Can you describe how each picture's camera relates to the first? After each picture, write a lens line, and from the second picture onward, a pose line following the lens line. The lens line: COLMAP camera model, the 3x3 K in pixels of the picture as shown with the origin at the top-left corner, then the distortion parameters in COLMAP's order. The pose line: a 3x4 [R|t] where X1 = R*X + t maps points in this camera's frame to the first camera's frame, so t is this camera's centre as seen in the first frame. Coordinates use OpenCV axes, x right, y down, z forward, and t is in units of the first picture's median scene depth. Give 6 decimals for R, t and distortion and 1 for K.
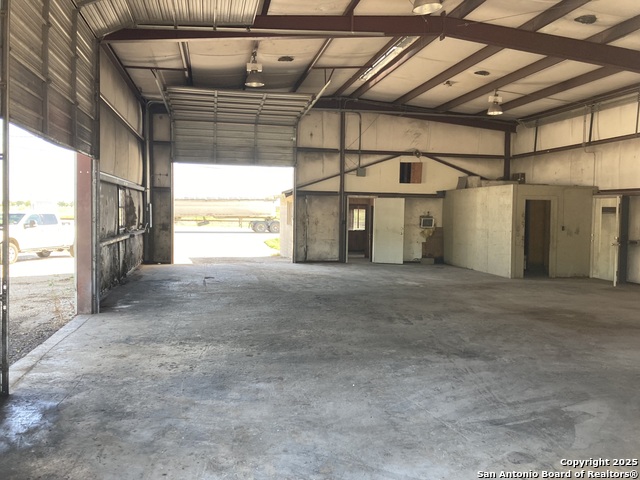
lens RADIAL K [[519.3, 0, 319.3], [0, 519.3, 234.5], [0, 0, 1]] dist [0.042378, -0.069117]
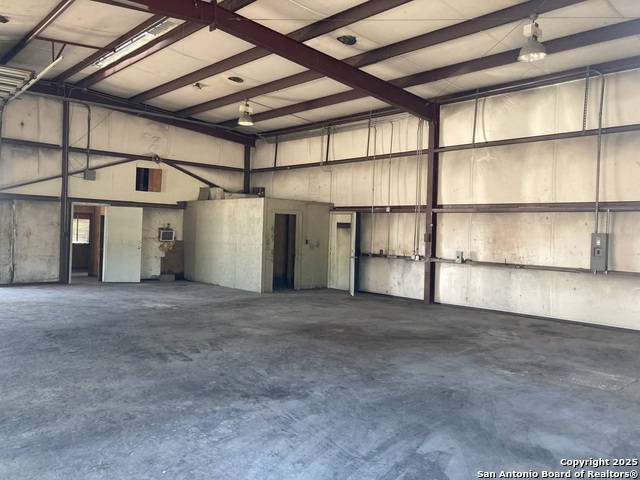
lens RADIAL K [[519.3, 0, 319.3], [0, 519.3, 234.5], [0, 0, 1]] dist [0.042378, -0.069117]
pose [[0.858681, 0.007399, 0.512457, -0.040529], [0.004712, 0.999740, -0.022329, -0.003891], [-0.512489, 0.021588, 0.858423, 0.101729]]
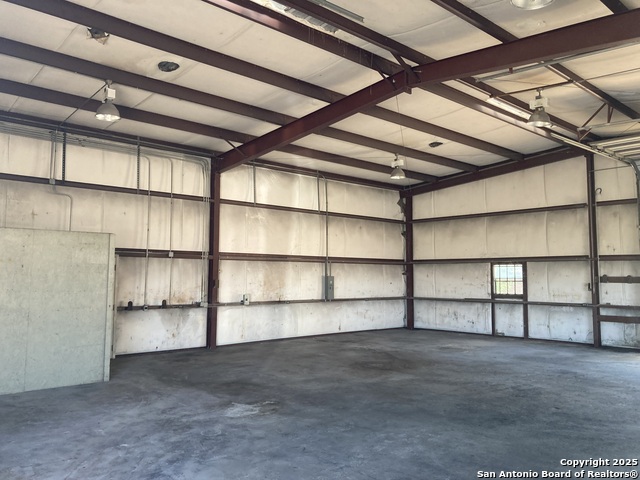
lens RADIAL K [[519.3, 0, 319.3], [0, 519.3, 234.5], [0, 0, 1]] dist [0.042378, -0.069117]
pose [[-0.505343, 0.056896, 0.861041, -0.318168], [0.027162, 0.998378, -0.050030, -0.053999], [-0.862491, -0.001894, -0.506069, 1.093492]]
